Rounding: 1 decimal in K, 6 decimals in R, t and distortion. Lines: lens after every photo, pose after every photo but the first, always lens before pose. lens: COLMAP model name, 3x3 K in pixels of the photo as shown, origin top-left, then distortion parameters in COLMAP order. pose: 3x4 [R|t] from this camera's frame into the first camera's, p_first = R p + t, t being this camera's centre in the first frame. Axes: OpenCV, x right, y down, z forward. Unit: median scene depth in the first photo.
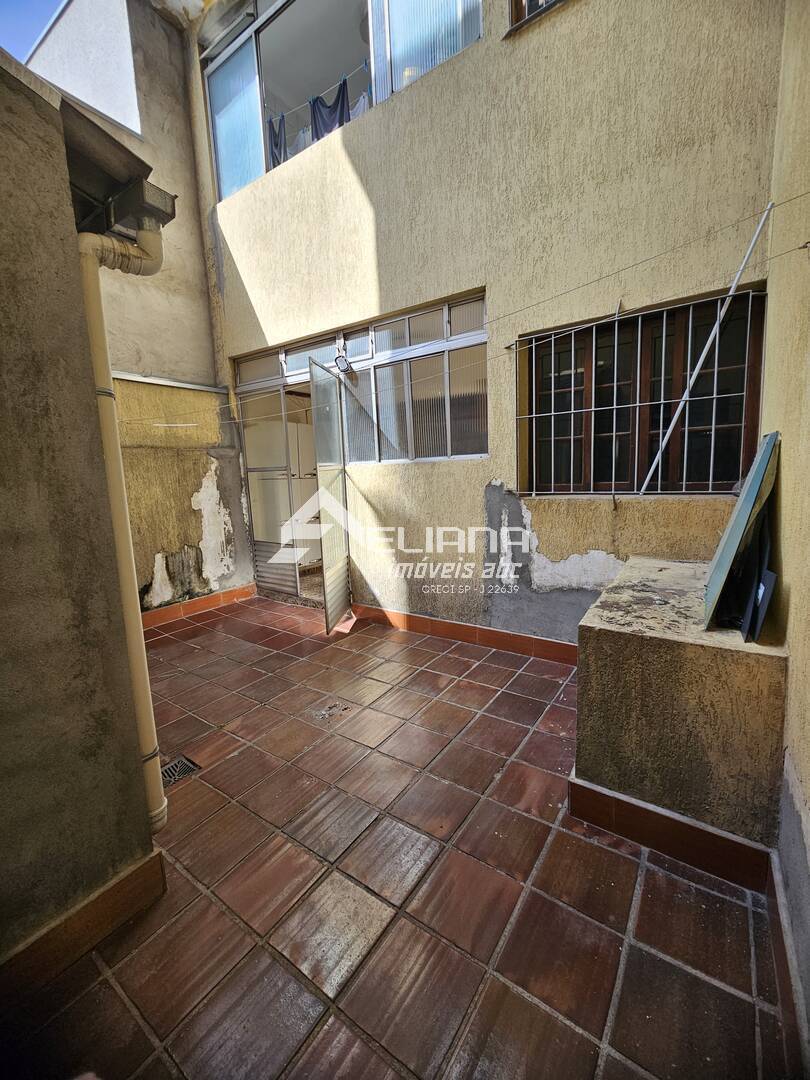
lens RADIAL K [[443.9, 0, 405.7], [0, 443.9, 537.6], [0, 0, 1]] dist [-0.000485, 0.000611]
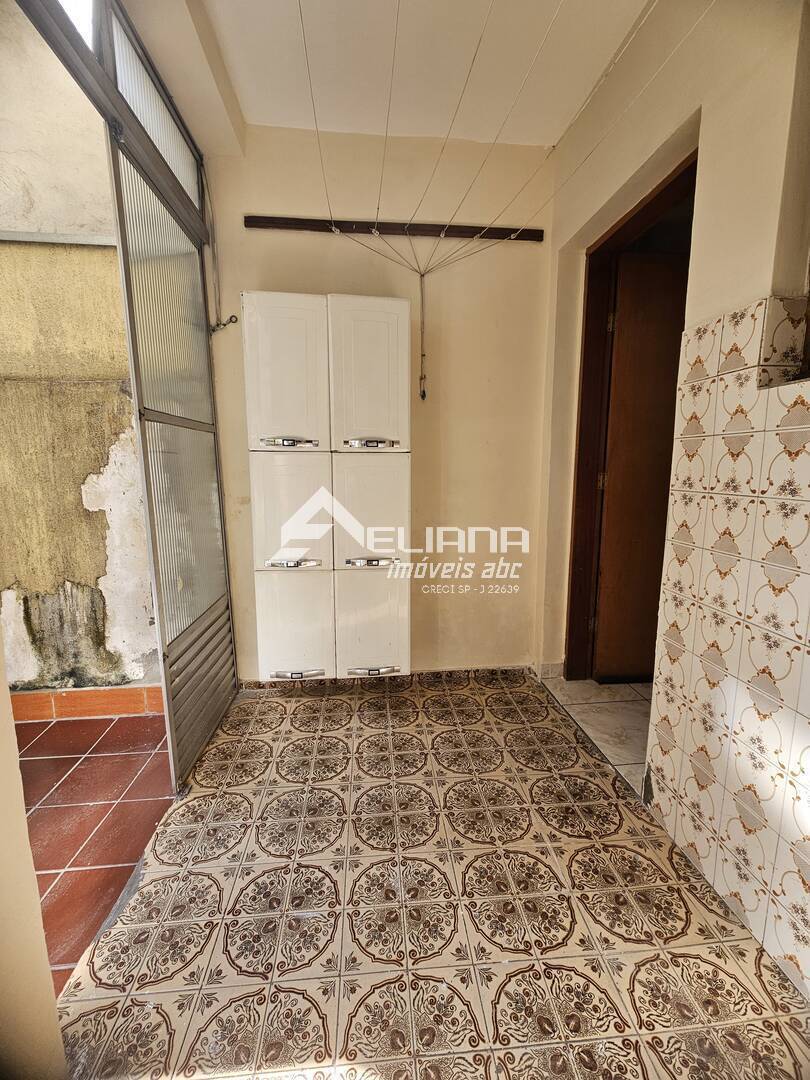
lens RADIAL K [[443.9, 0, 406.1], [0, 443.9, 536.3], [0, 0, 1]] dist [-0.000485, 0.000611]
pose [[0.647801, 0.149592, -0.746978, 0.105043], [-0.132356, 0.987719, 0.083020, -0.120757], [0.750224, 0.045087, 0.659644, 0.945178]]
